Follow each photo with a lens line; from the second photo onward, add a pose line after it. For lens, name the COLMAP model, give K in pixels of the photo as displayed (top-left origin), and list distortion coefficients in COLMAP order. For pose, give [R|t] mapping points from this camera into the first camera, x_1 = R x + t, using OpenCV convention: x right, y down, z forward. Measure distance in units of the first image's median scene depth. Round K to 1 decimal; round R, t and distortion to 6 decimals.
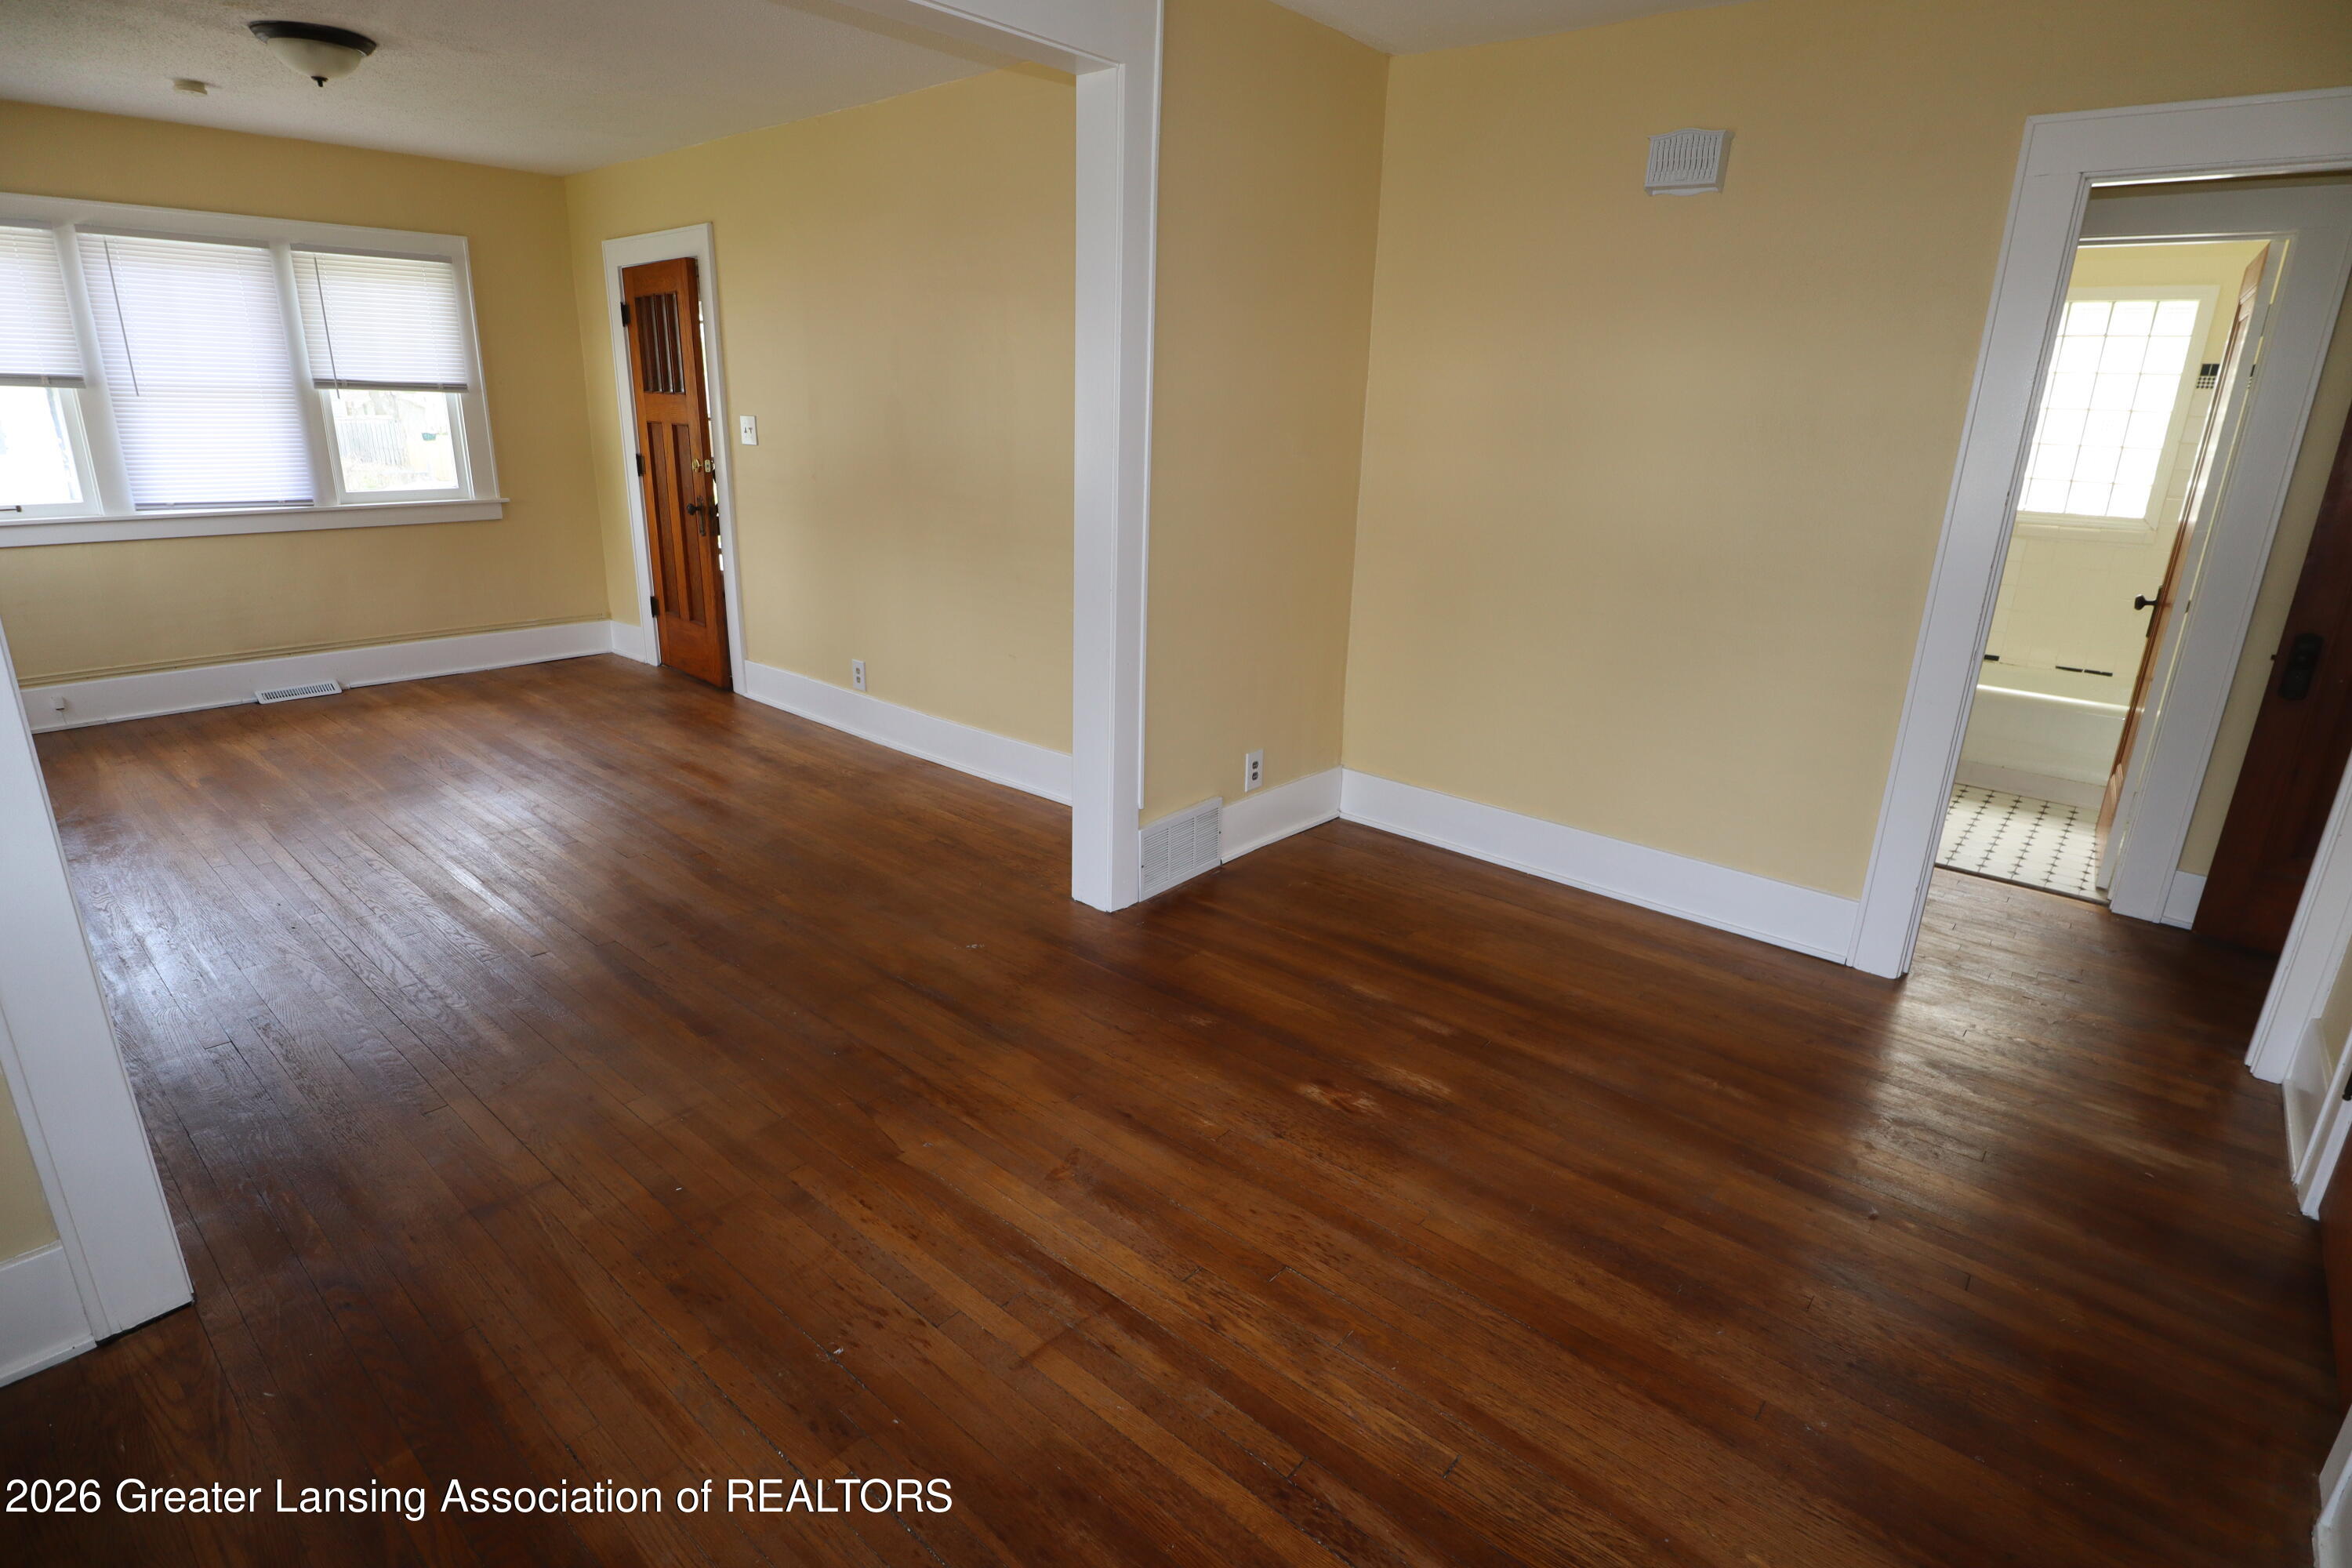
lens RADIAL K [[1183.3, 0, 1170.4], [0, 1183.3, 773.9], [0, 0, 1]] dist [-0.034850, 0.001516]
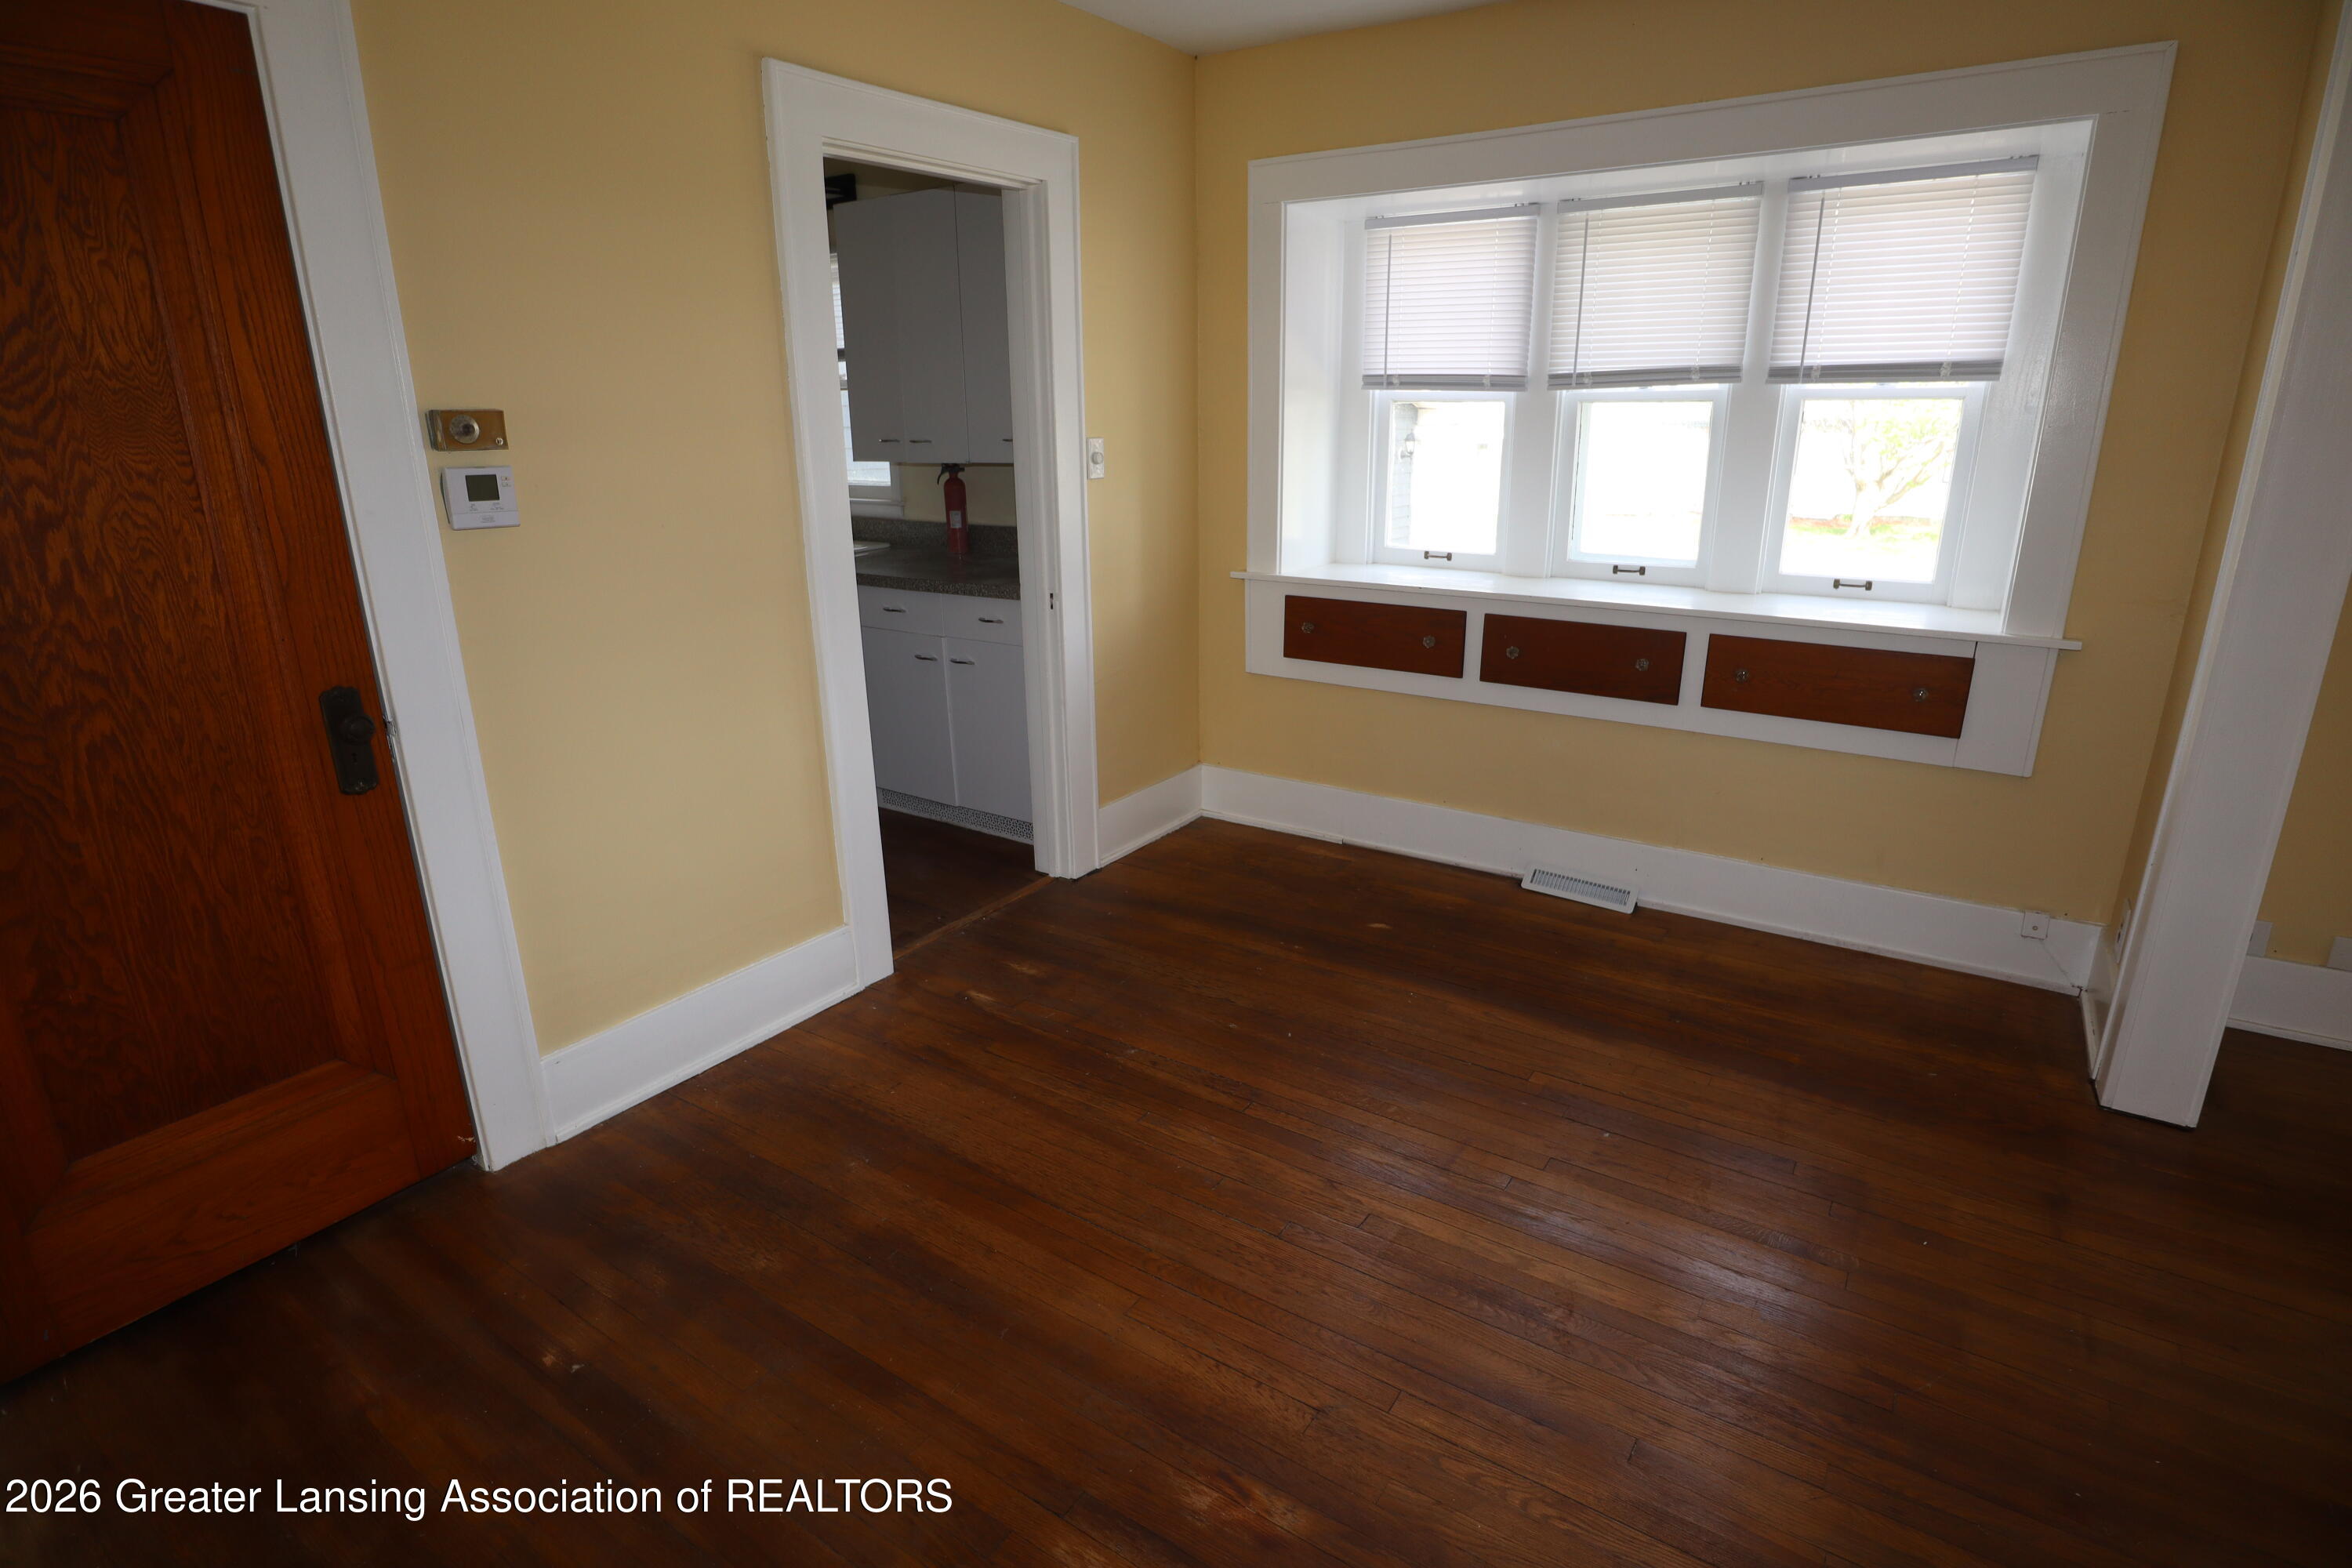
lens RADIAL K [[1183.3, 0, 1170.4], [0, 1183.3, 773.9], [0, 0, 1]] dist [-0.034850, 0.001516]
pose [[-0.991946, 0.019679, -0.125123, 0.132712], [-0.054562, 0.825113, 0.562326, -0.205471], [0.114306, 0.564624, -0.817394, 0.682107]]
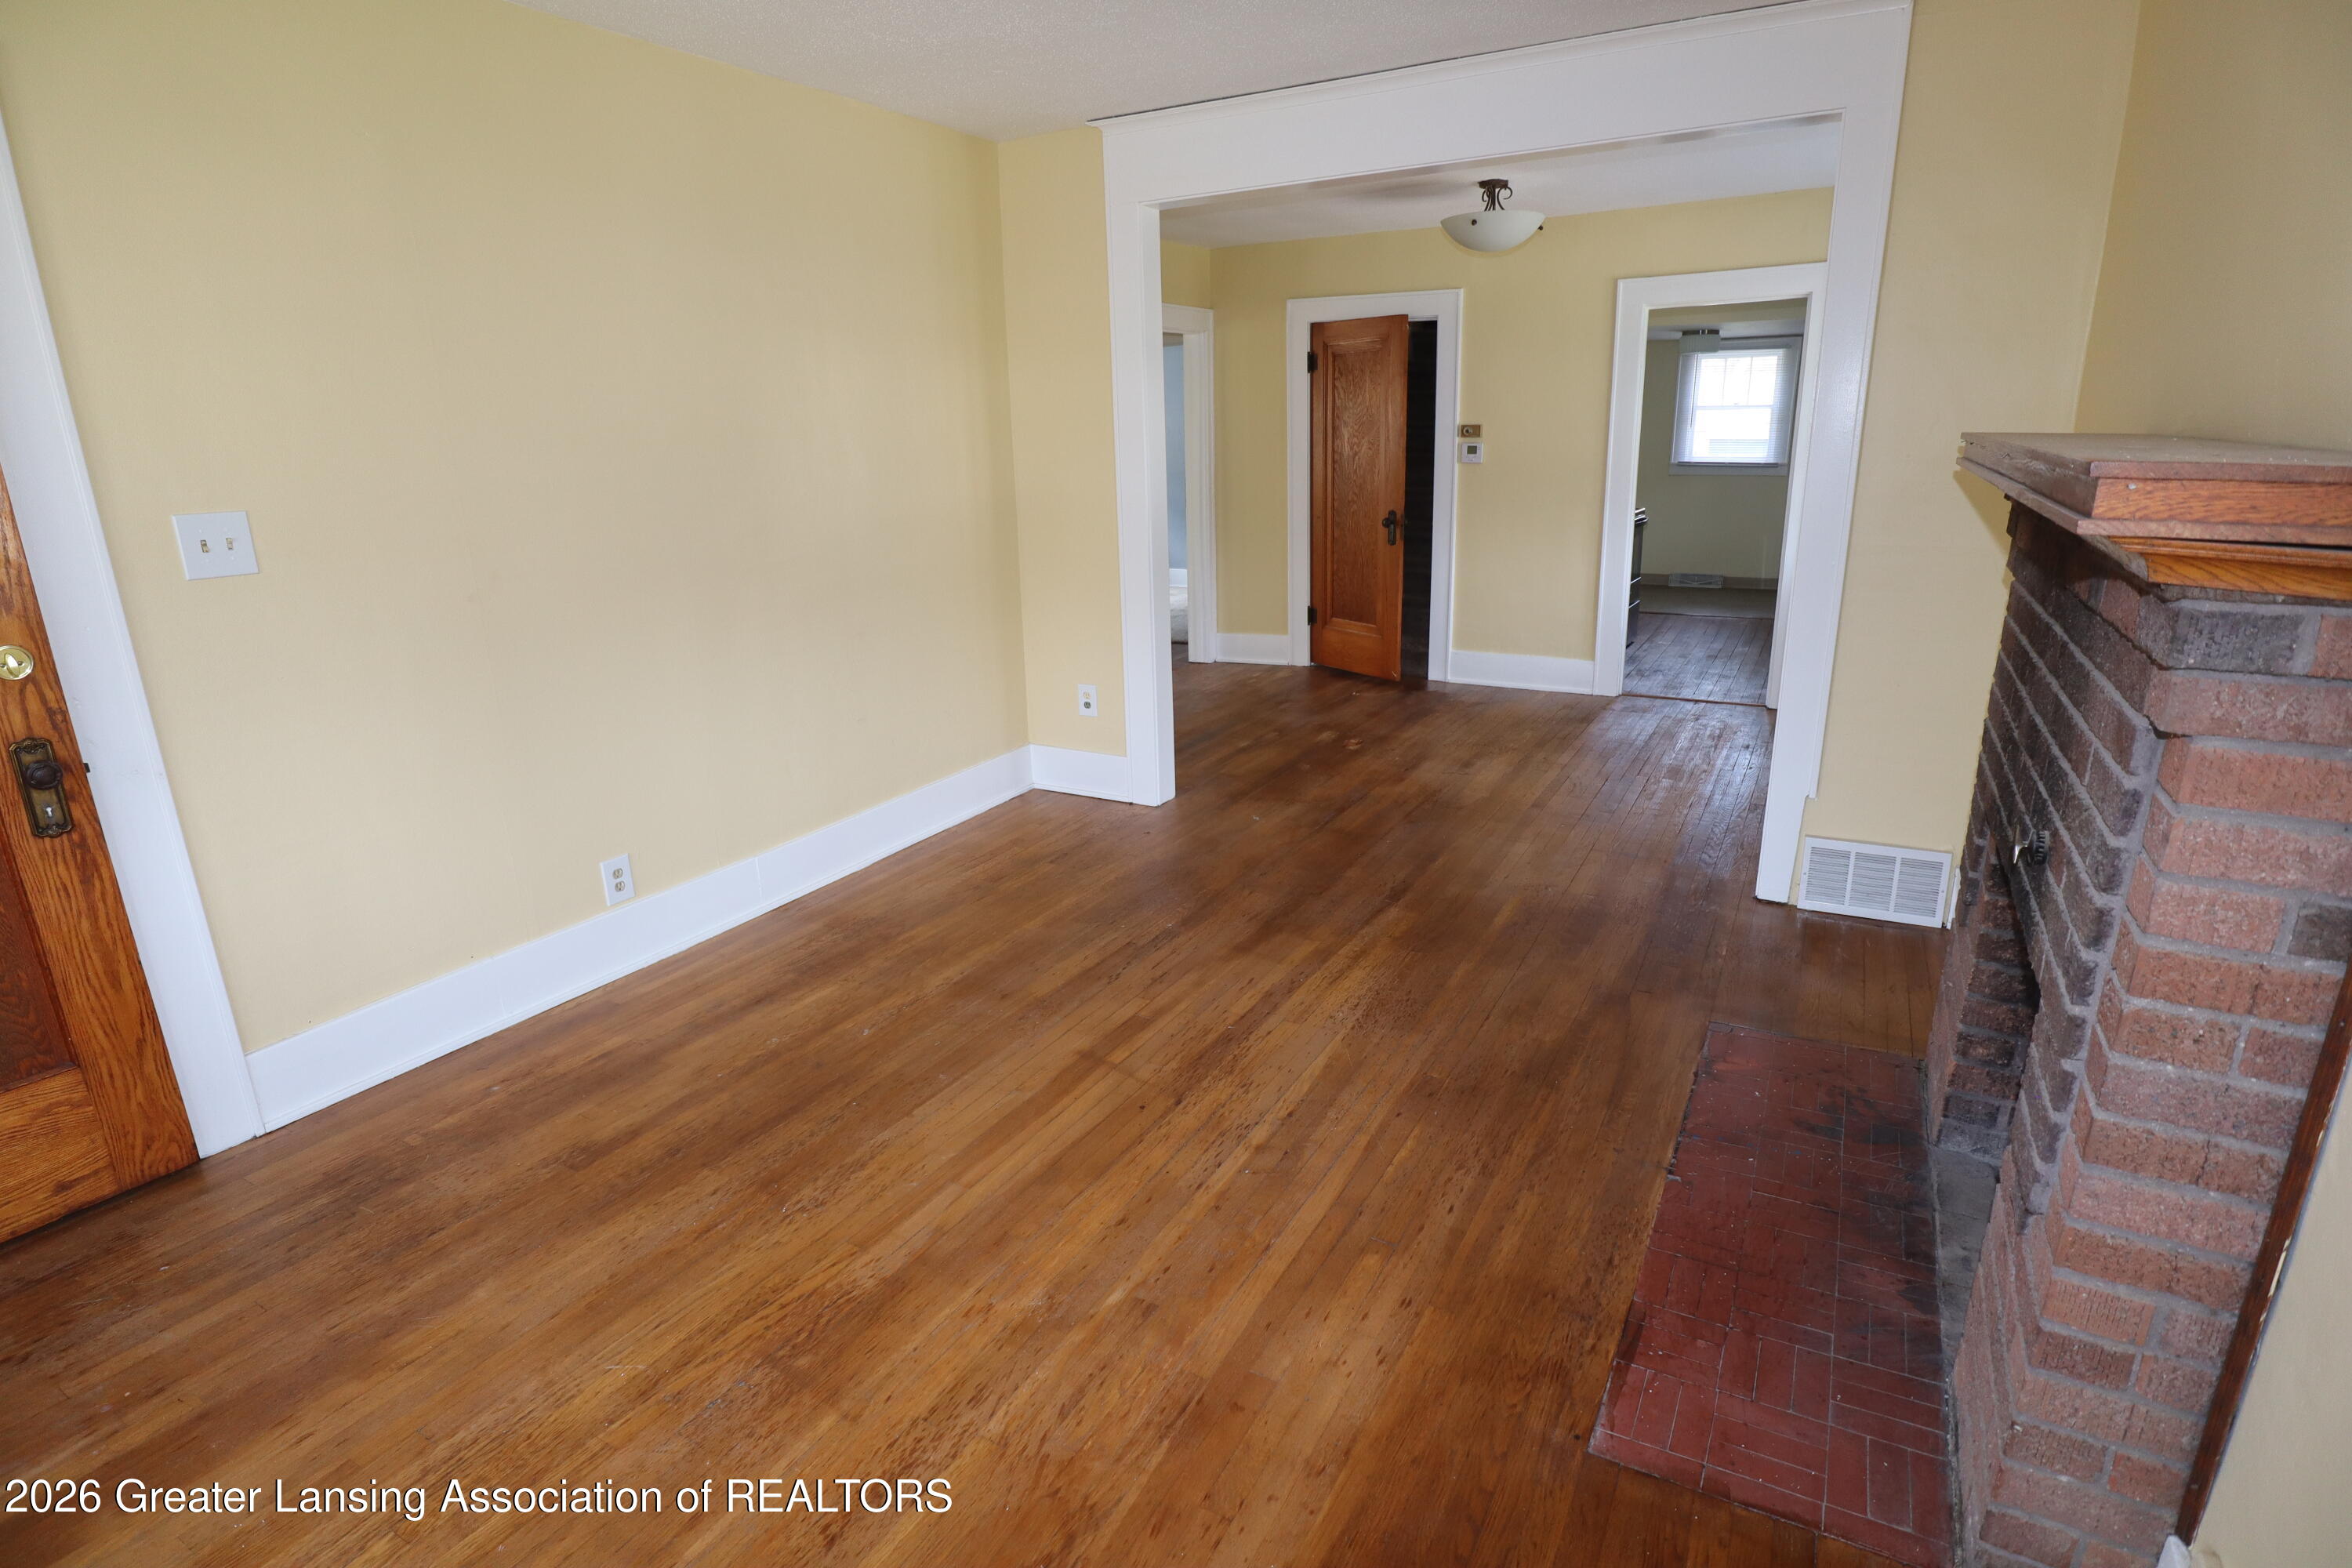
lens RADIAL K [[1183.3, 0, 1170.4], [0, 1183.3, 773.9], [0, 0, 1]] dist [-0.034850, 0.001516]
pose [[-0.201424, -0.292844, 0.934704, -0.970171], [0.313396, 0.884832, 0.344754, -0.279581], [-0.928015, 0.362374, -0.086451, 0.807423]]
